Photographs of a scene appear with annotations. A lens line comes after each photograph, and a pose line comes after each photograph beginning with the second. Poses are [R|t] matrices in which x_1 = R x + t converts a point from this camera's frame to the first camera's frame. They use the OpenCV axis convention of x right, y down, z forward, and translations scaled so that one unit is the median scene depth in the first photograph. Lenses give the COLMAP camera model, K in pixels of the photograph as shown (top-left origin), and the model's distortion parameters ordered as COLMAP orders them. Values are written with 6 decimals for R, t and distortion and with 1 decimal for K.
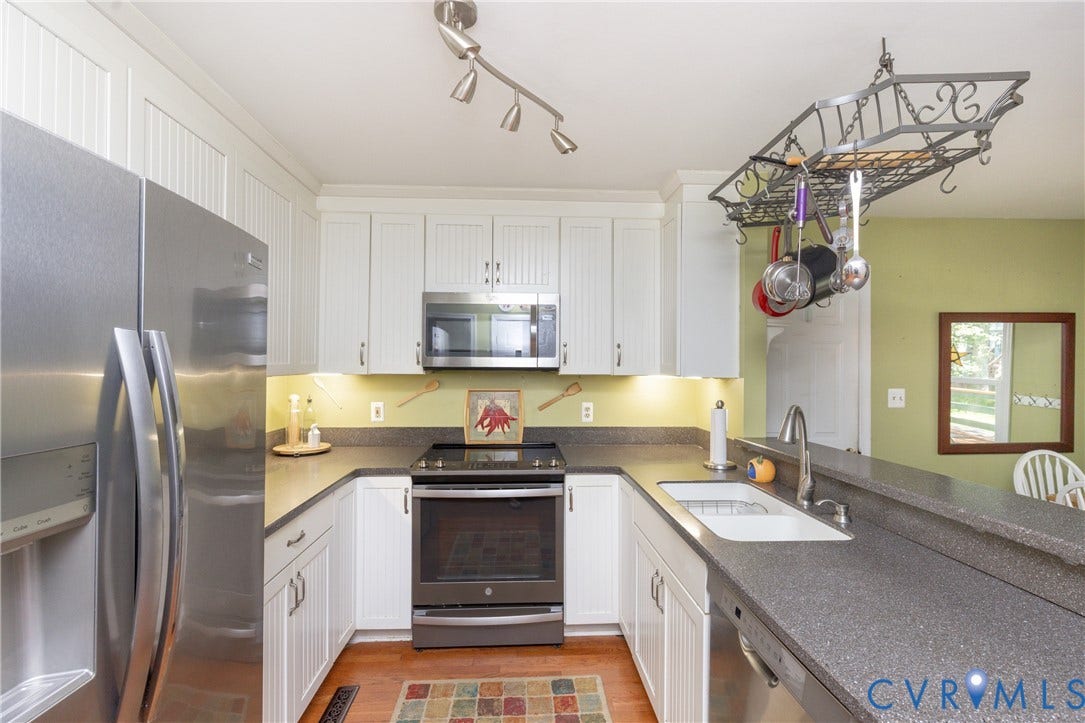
lens RADIAL K [[491.1, 0, 547.6], [0, 491.1, 363.9], [0, 0, 1]] dist [0.001250, -0.000133]
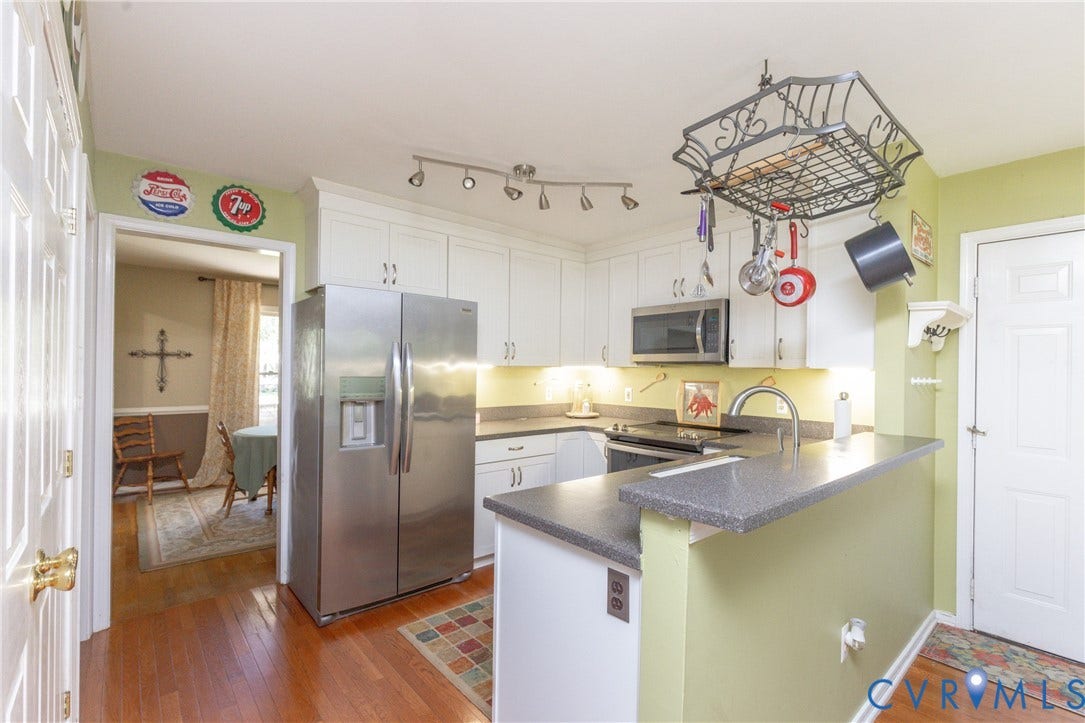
lens RADIAL K [[491.1, 0, 550.1], [0, 491.1, 368.4], [0, 0, 1]] dist [0.001250, -0.000133]
pose [[0.606277, -0.002591, -0.795249, 0.647602], [-0.003167, 0.999979, -0.005672, 0.029754], [0.795247, 0.005958, 0.606256, -0.040049]]
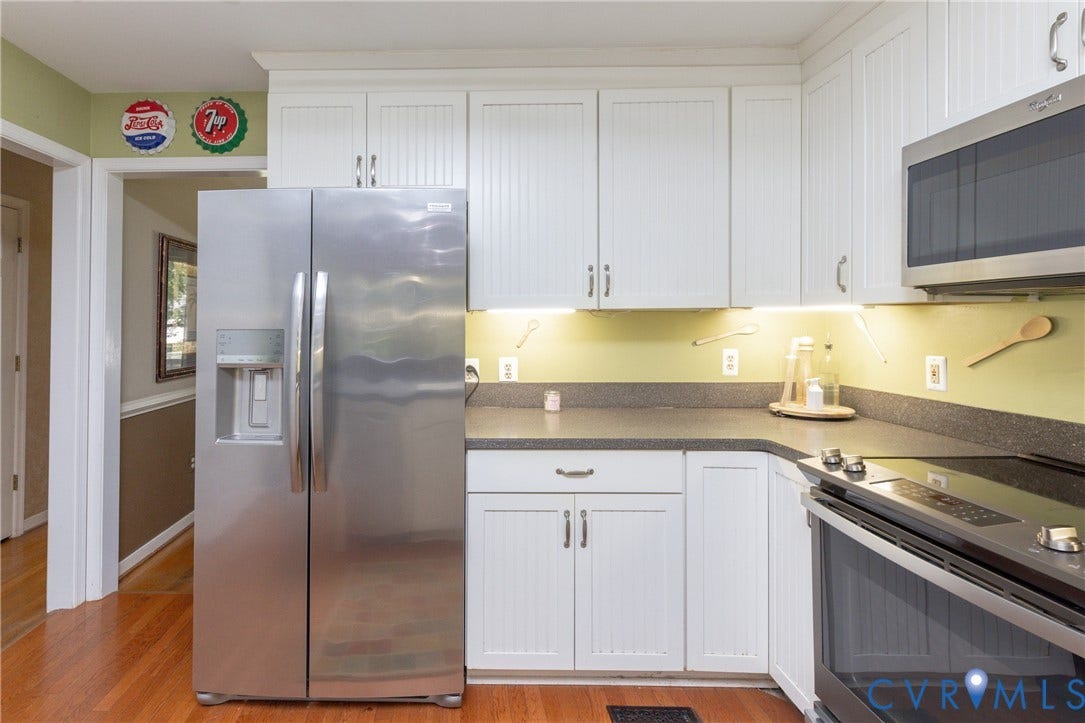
lens RADIAL K [[491.1, 0, 525.2], [0, 491.1, 318.6], [0, 0, 1]] dist [0.001250, -0.000133]
pose [[-0.099470, -0.016554, -0.994903, 0.272125], [0.005945, 0.999834, -0.017230, 0.040884], [0.995023, -0.007629, -0.099355, 0.584855]]
